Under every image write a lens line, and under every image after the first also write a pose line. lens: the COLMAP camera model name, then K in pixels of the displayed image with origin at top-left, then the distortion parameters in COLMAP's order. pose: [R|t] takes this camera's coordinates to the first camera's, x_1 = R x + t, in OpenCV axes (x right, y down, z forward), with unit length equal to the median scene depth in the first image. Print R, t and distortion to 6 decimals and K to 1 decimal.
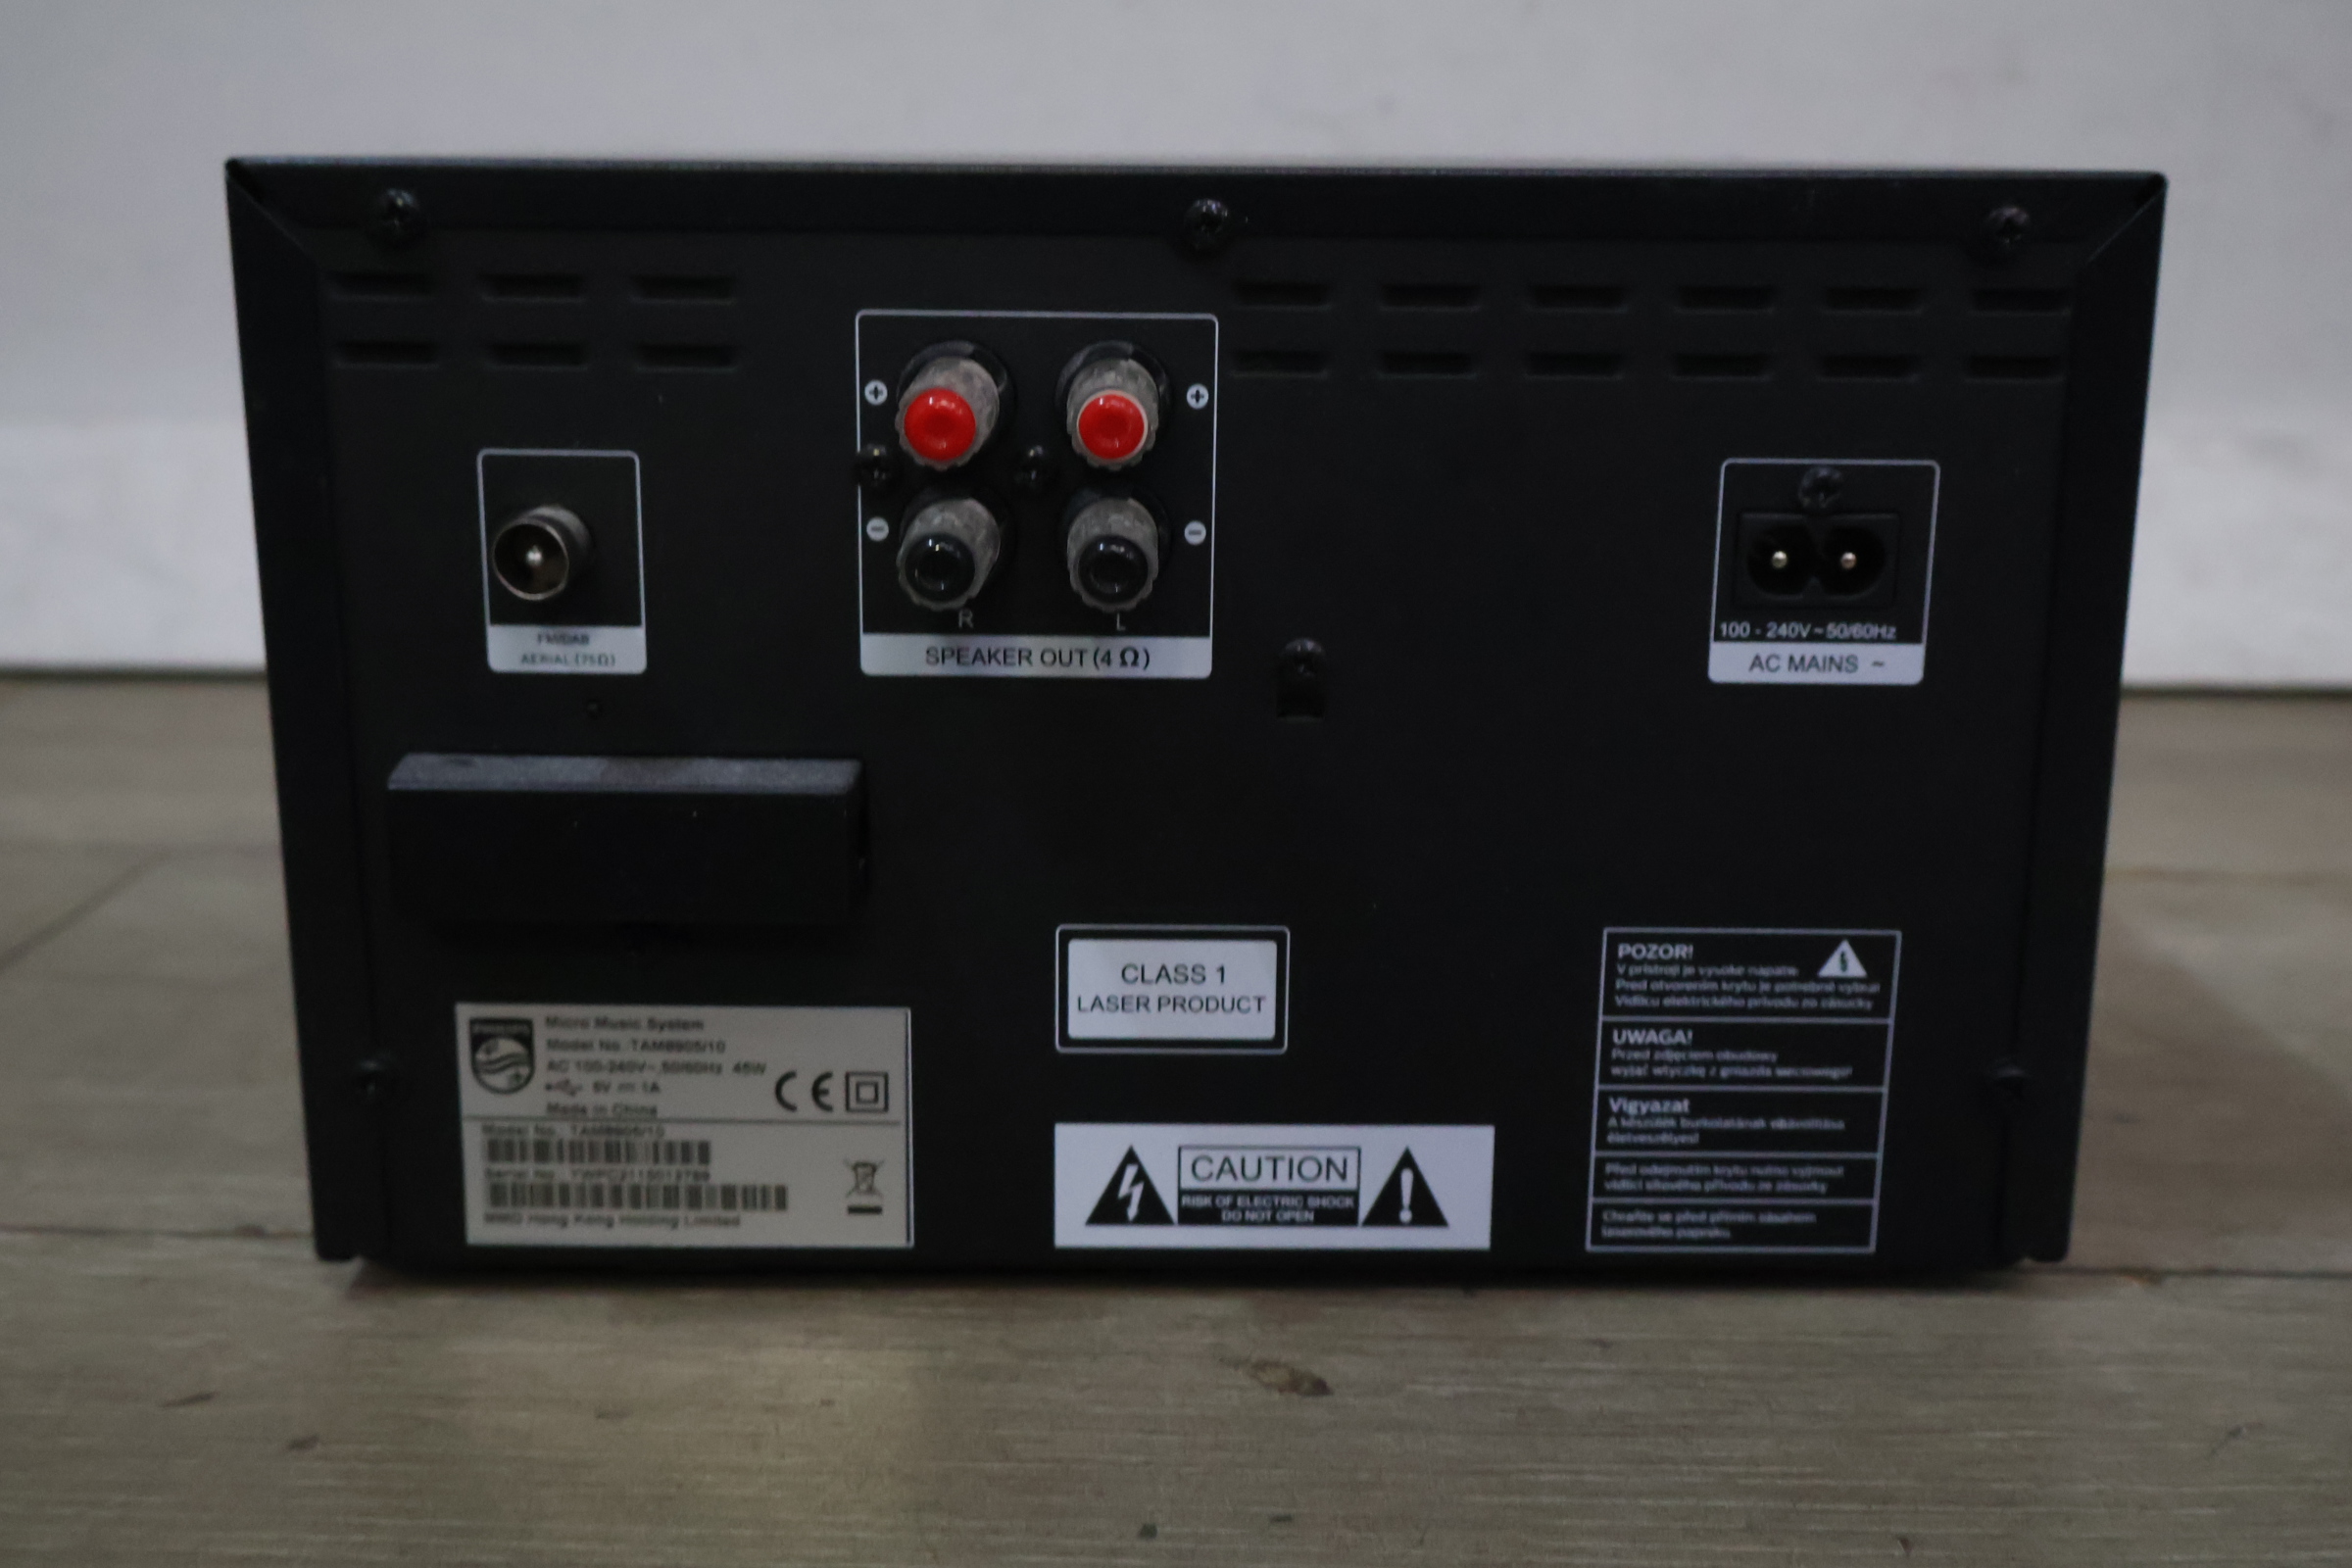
lens RADIAL K [[2556.5, 0, 1167.1], [0, 2556.5, 777.2], [0, 0, 1]] dist [0.010224, 0.000000]
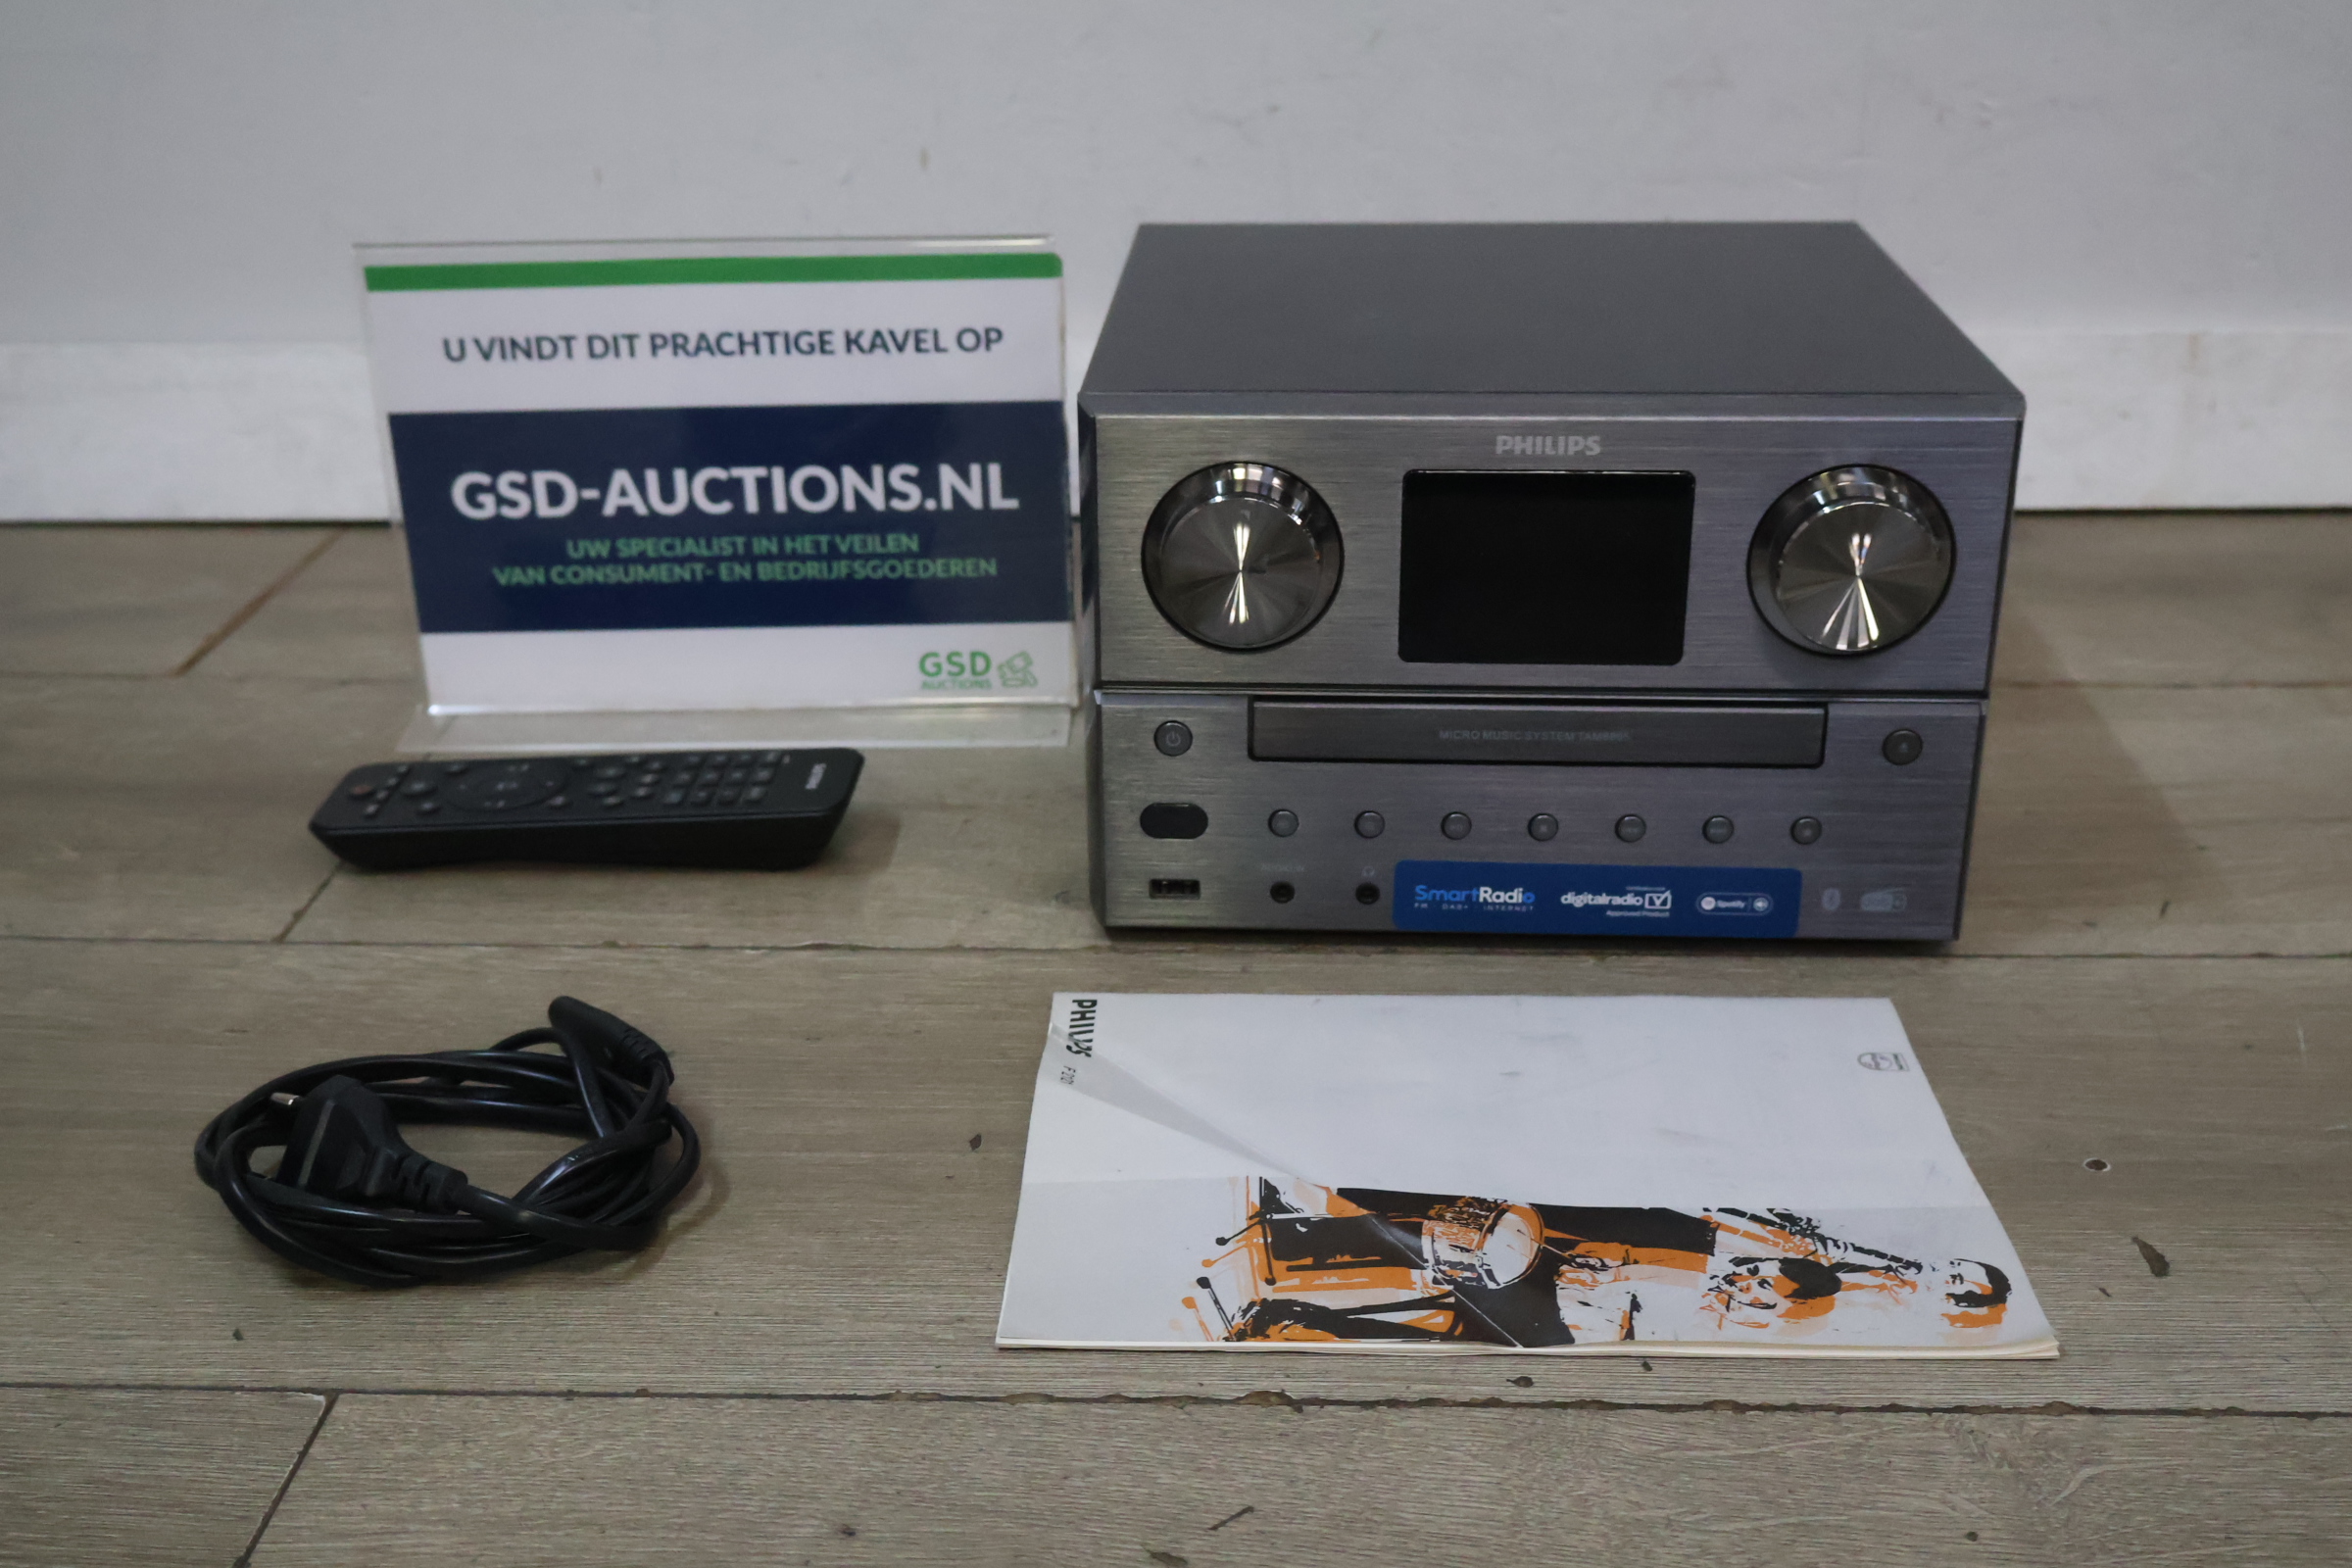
lens RADIAL K [[2556.5, 0, 1169.4], [0, 2556.5, 795.4], [0, 0, 1]] dist [0.010224, 0.000000]
pose [[0.999743, -0.013551, -0.018193, 0.105385], [0.016402, 0.985812, 0.167051, -0.272454], [0.015671, -0.167307, 0.985780, -0.954860]]
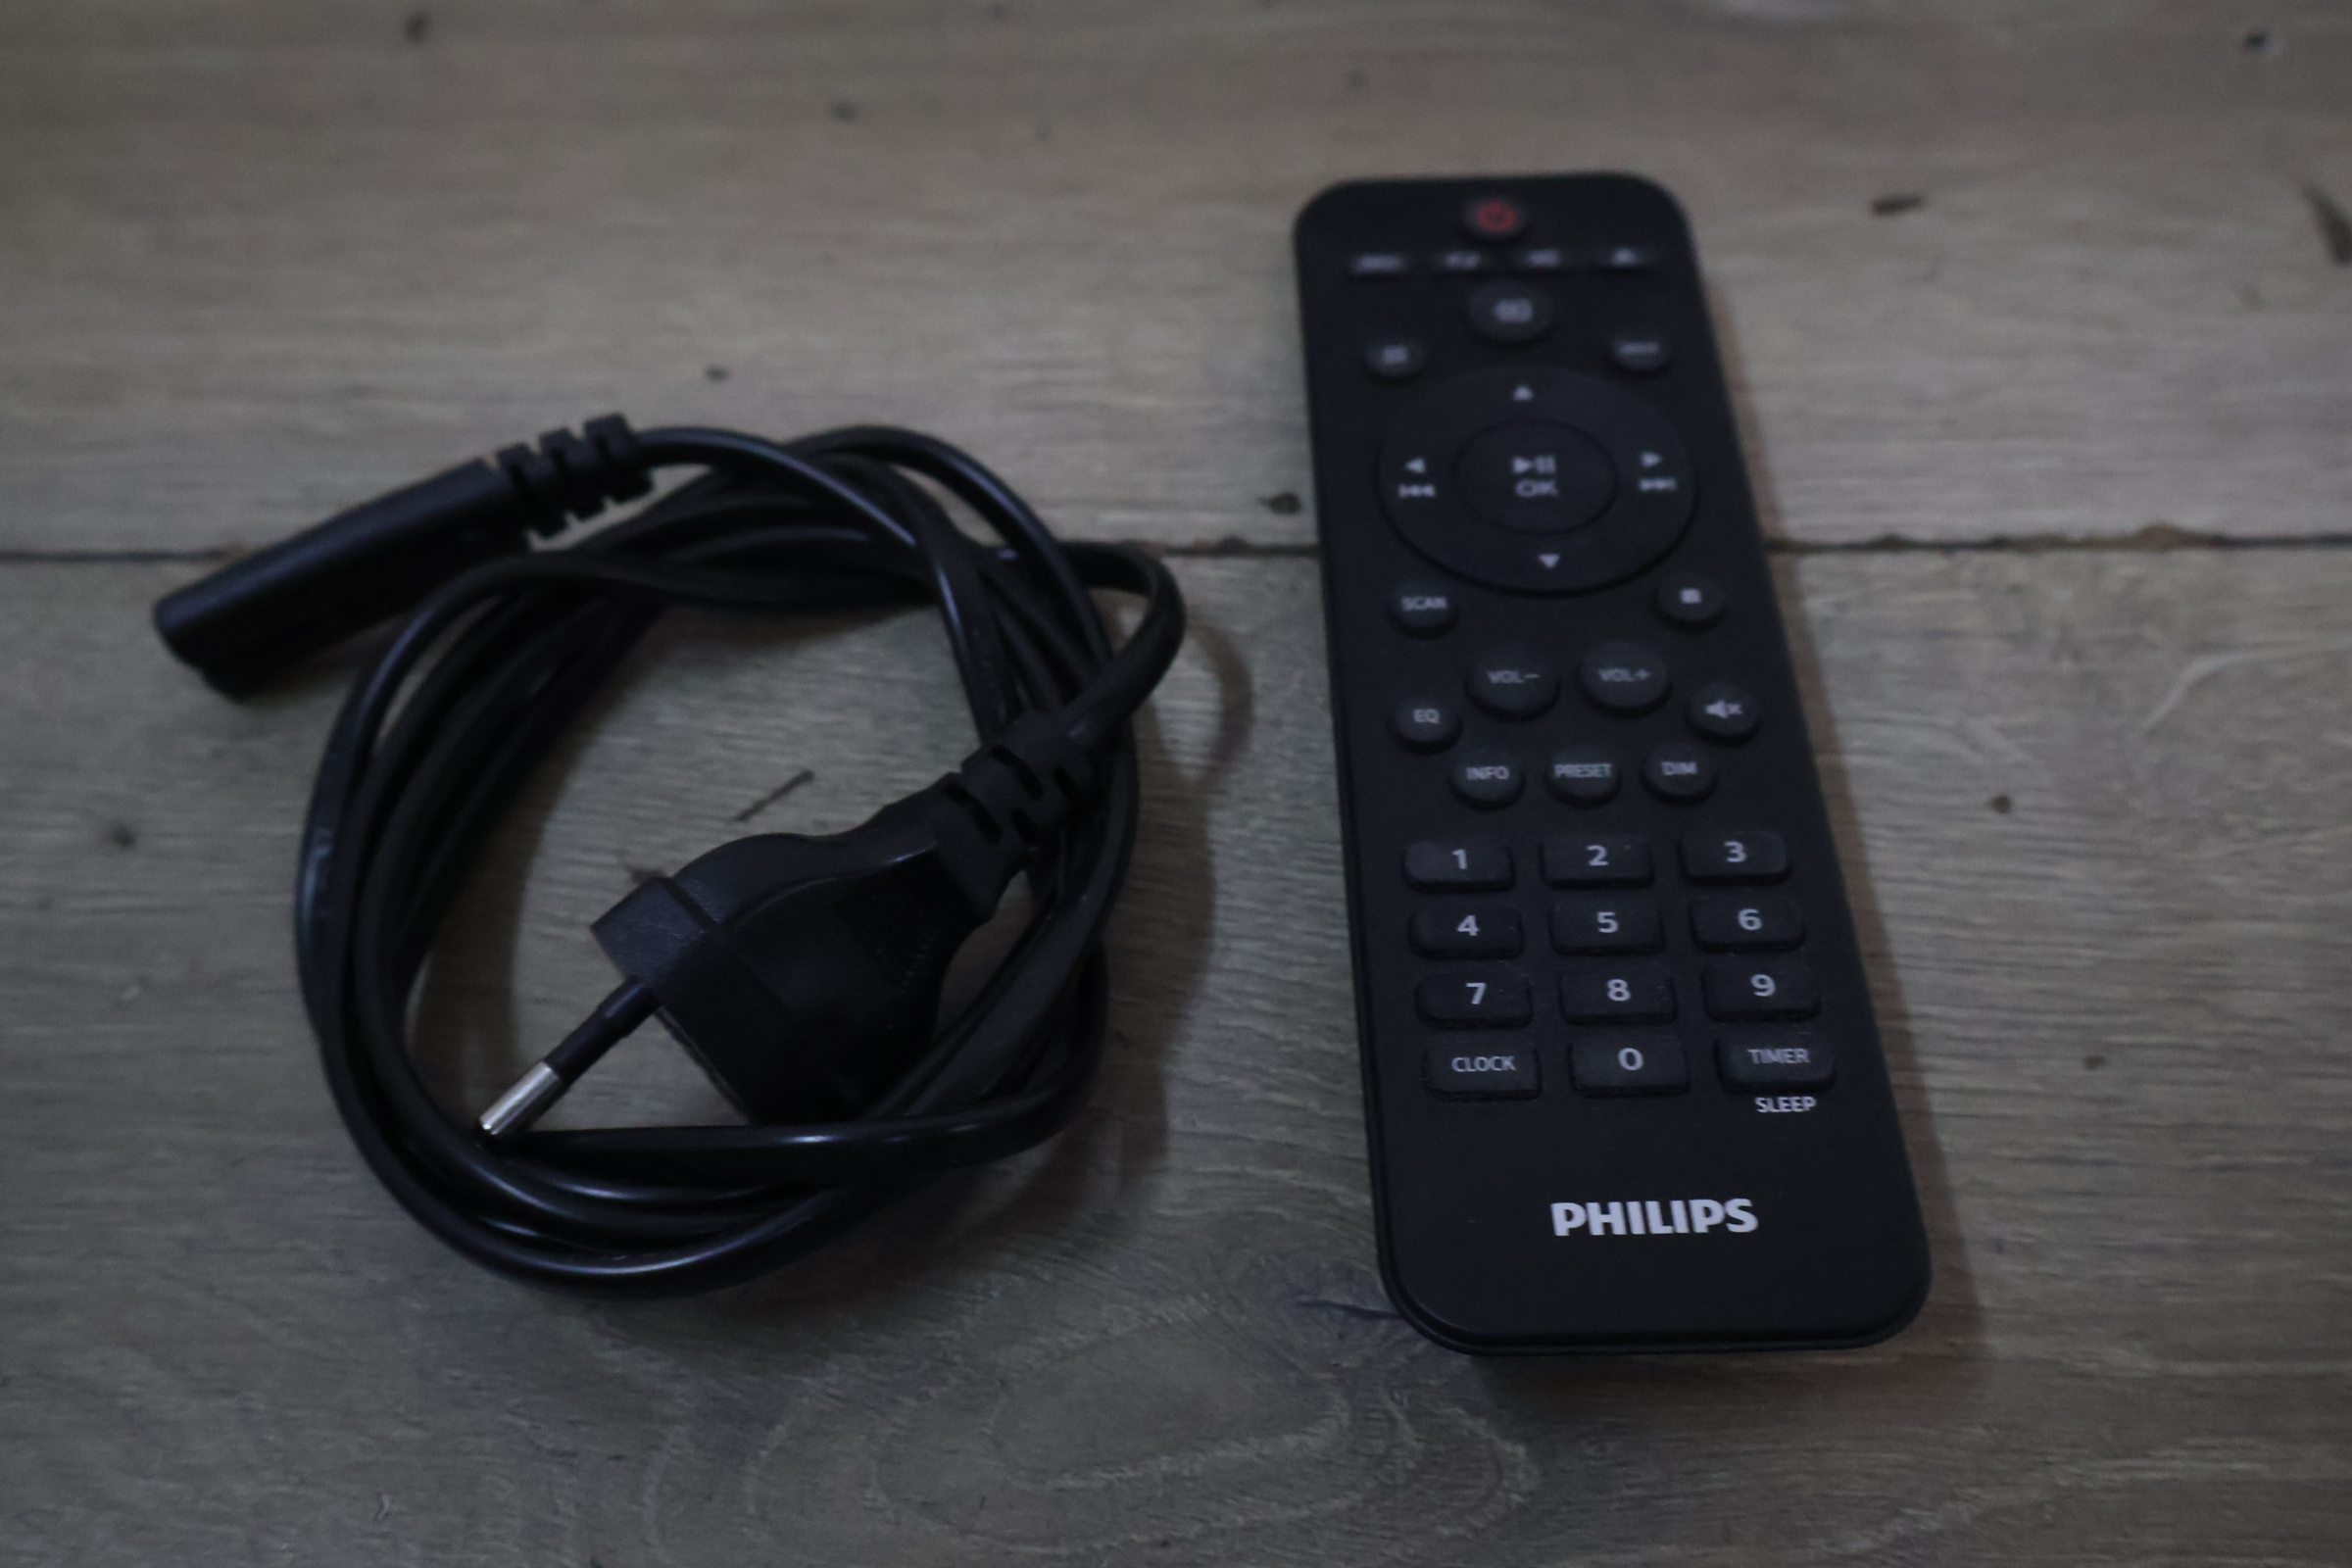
lens RADIAL K [[2556.5, 0, 1188.4], [0, 2556.5, 786.8], [0, 0, 1]] dist [0.010224, 0.000000]
pose [[0.999426, -0.031758, 0.011820, 0.238319], [0.016433, 0.759272, 0.650566, -0.187096], [-0.029635, -0.649998, 0.759358, -0.250404]]
